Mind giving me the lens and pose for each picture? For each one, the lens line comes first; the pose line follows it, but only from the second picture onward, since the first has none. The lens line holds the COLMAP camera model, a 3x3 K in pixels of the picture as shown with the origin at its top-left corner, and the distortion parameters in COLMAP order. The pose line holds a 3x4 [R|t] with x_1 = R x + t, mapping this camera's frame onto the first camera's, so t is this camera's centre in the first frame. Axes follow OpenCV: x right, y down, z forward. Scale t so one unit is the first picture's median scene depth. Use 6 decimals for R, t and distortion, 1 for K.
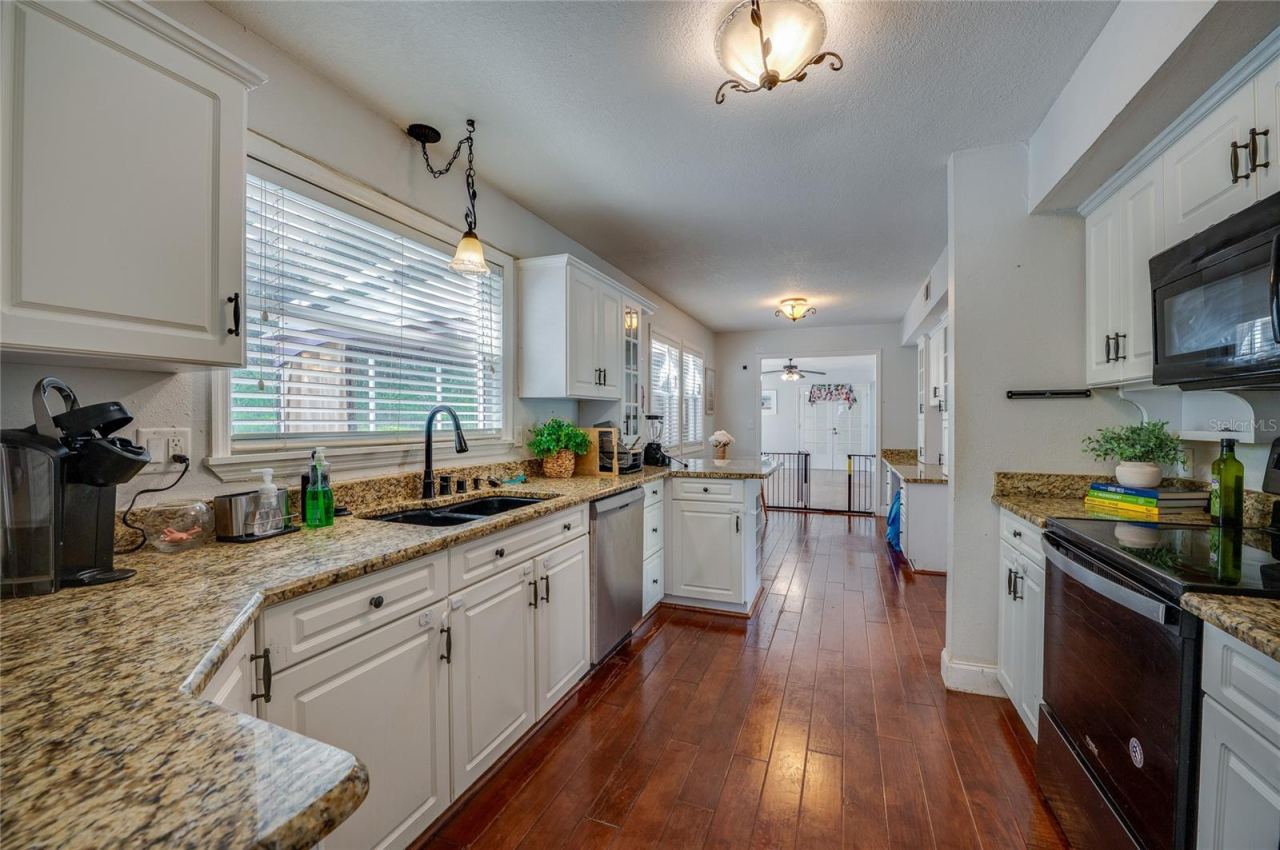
lens RADIAL K [[513.8, 0, 636.3], [0, 513.8, 423.8], [0, 0, 1]] dist [-0.019404, 0.000894]
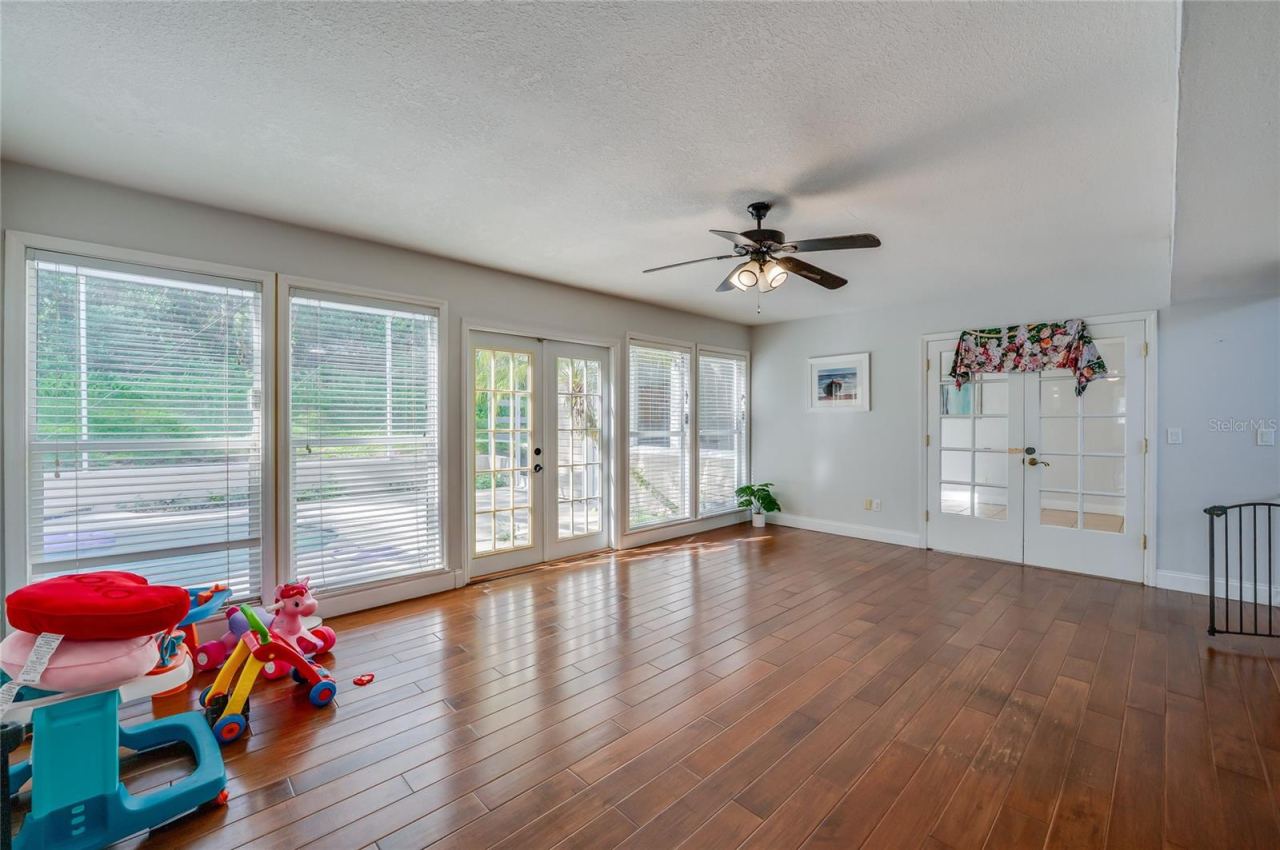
lens RADIAL K [[513.8, 0, 646.7], [0, 513.8, 424.8], [0, 0, 1]] dist [-0.019404, 0.000894]
pose [[0.919980, 0.000651, -0.391964, 0.411073], [0.000322, 0.999997, 0.002417, -0.012774], [0.391965, -0.002350, 0.919977, 0.836228]]
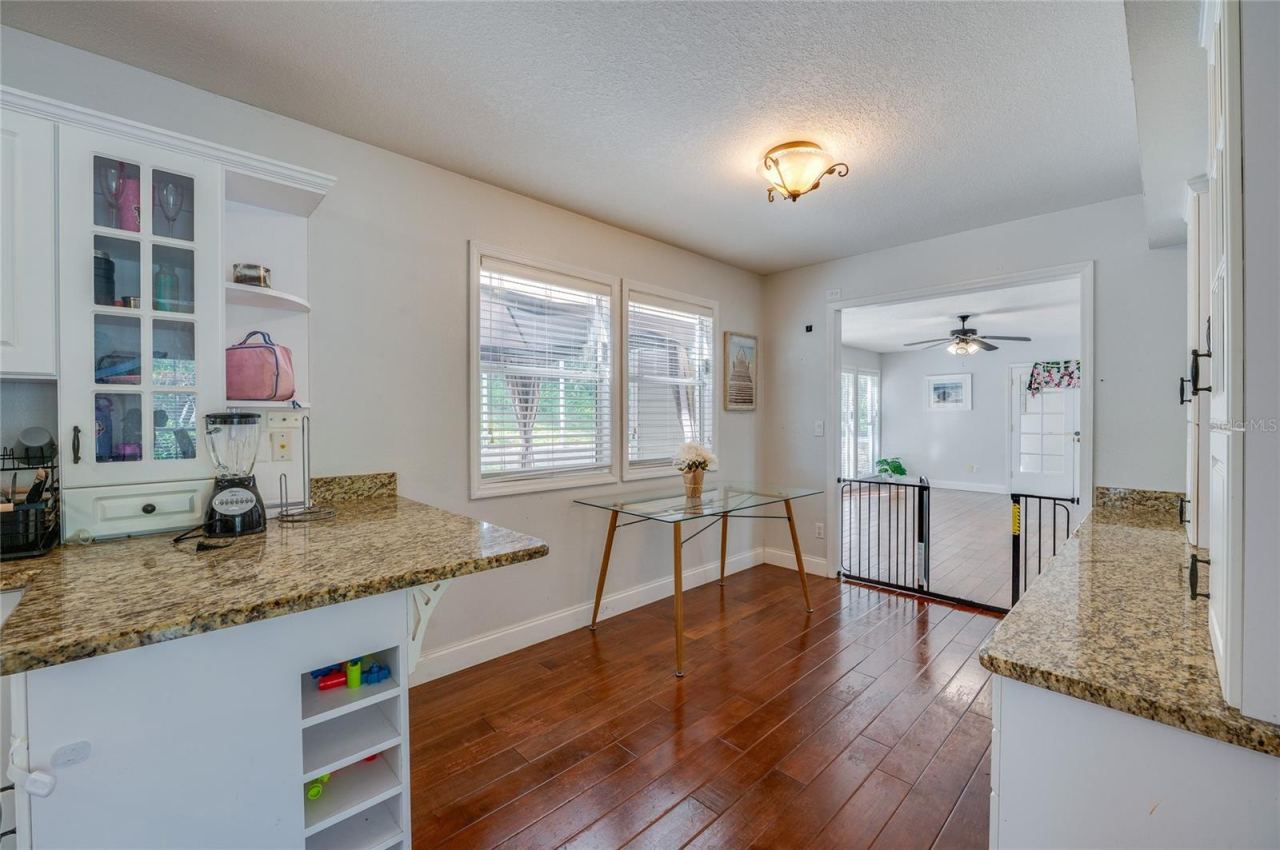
lens RADIAL K [[513.8, 0, 636.6], [0, 513.8, 422.5], [0, 0, 1]] dist [-0.019404, 0.000894]
pose [[0.910984, 0.001549, -0.412440, 0.228706], [-0.000899, 0.999998, 0.001770, -0.004855], [0.412442, -0.001242, 0.910983, 0.335776]]
